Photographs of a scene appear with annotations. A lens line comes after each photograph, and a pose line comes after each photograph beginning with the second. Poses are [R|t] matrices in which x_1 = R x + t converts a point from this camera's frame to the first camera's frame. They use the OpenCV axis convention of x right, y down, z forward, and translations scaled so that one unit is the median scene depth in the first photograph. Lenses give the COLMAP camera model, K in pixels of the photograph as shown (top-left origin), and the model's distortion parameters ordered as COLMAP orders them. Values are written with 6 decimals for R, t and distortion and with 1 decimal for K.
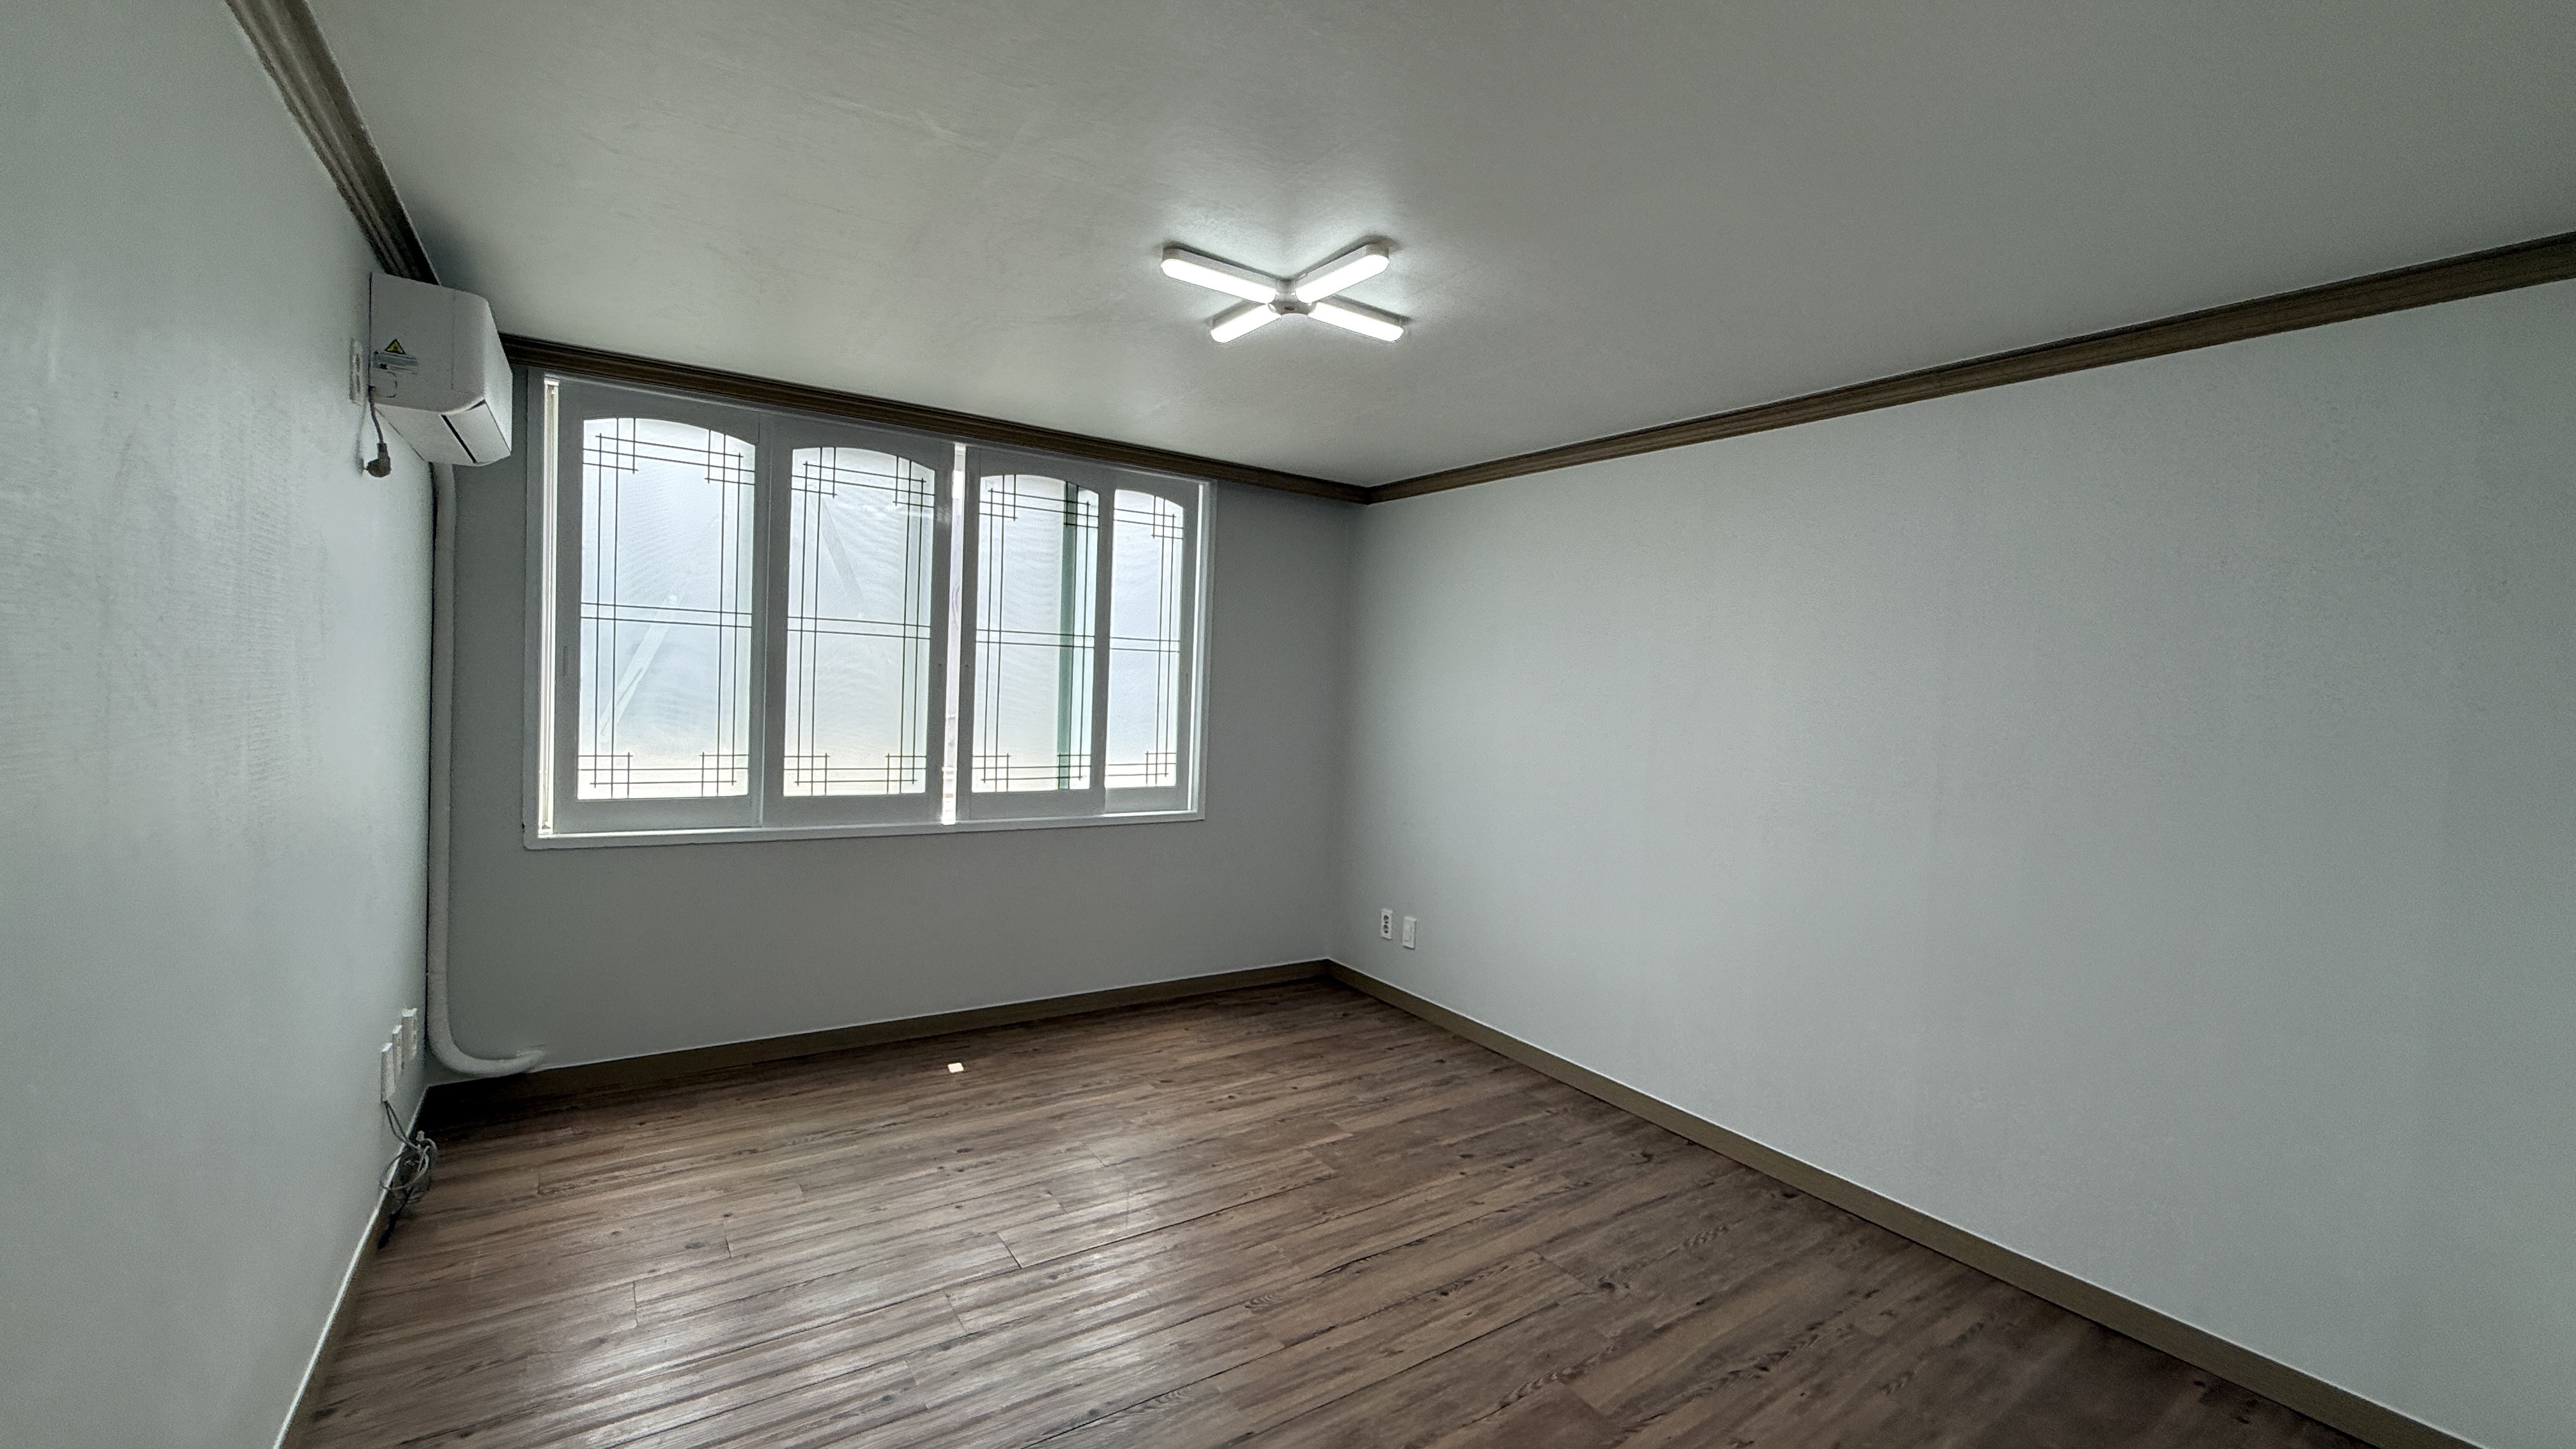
lens RADIAL K [[1006.8, 0, 1288.0], [0, 1006.8, 724.5], [0, 0, 1]] dist [0.000469, 0.000049]
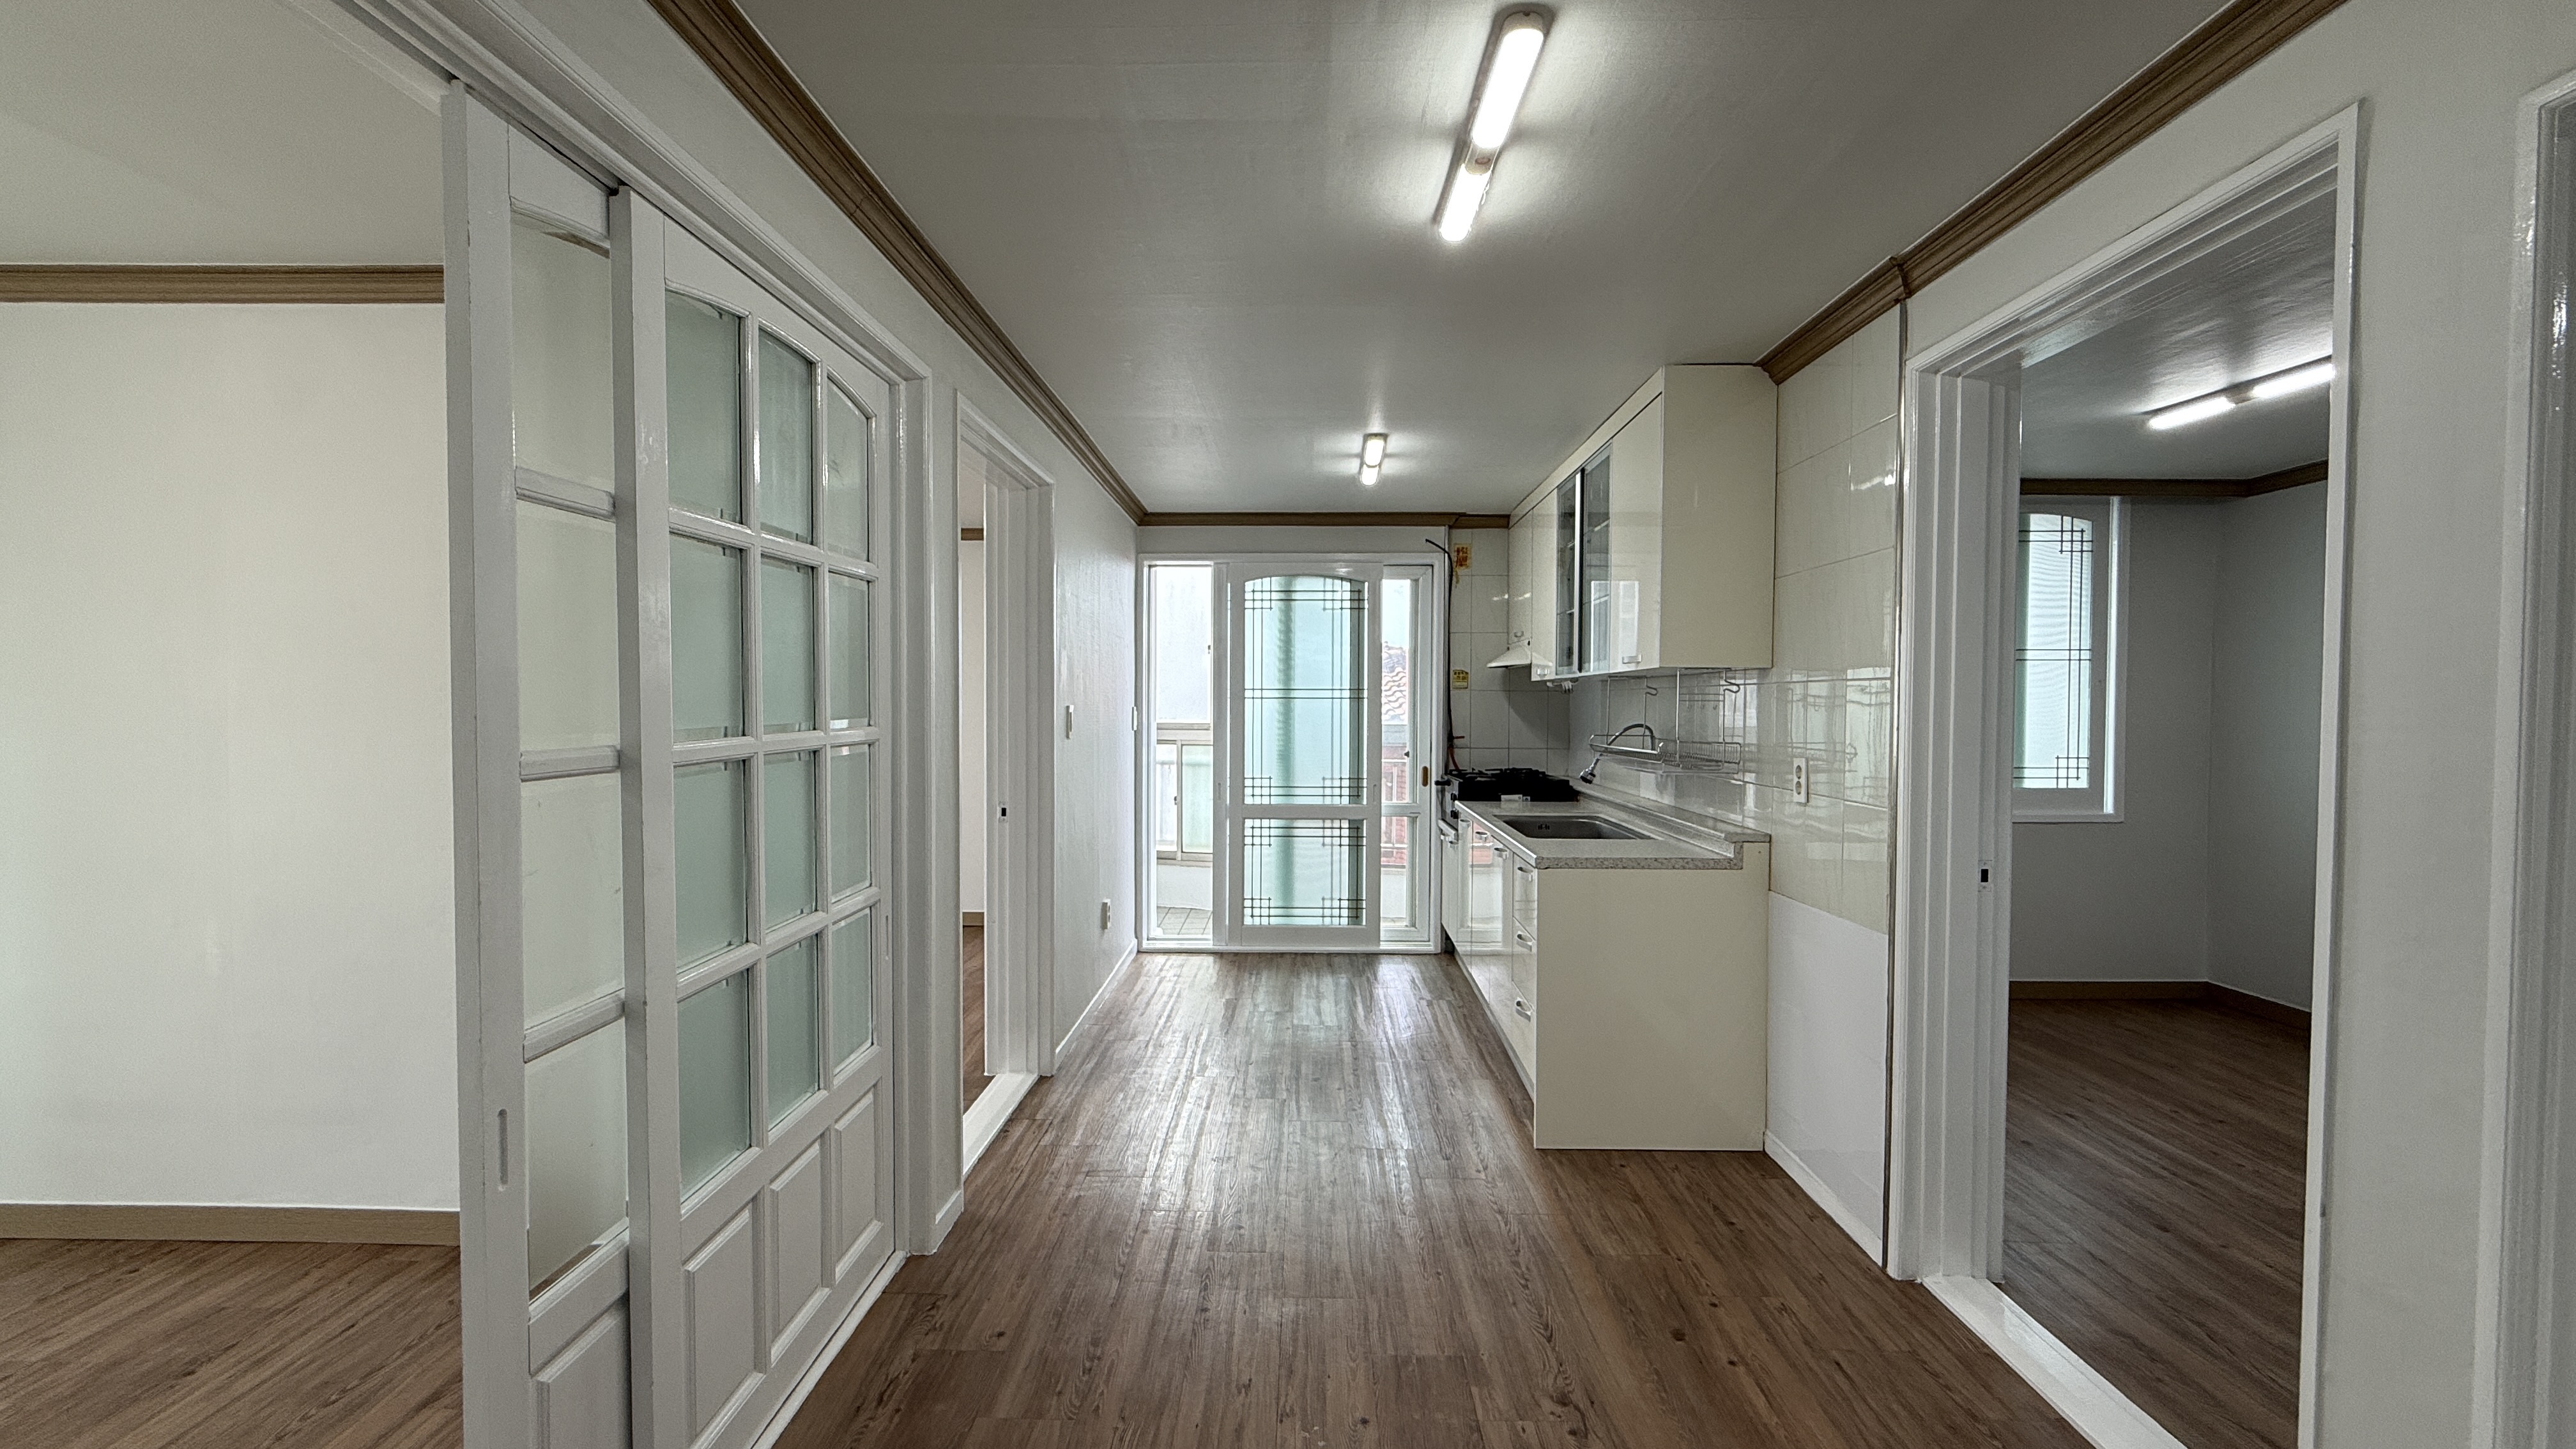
lens RADIAL K [[1006.8, 0, 1288.0], [0, 1006.8, 724.5], [0, 0, 1]] dist [0.000469, 0.000049]
pose [[0.904289, -0.028199, -0.425988, -0.421528], [0.021779, 0.999564, -0.019937, -0.002884], [0.426365, 0.008751, 0.904509, -0.297239]]
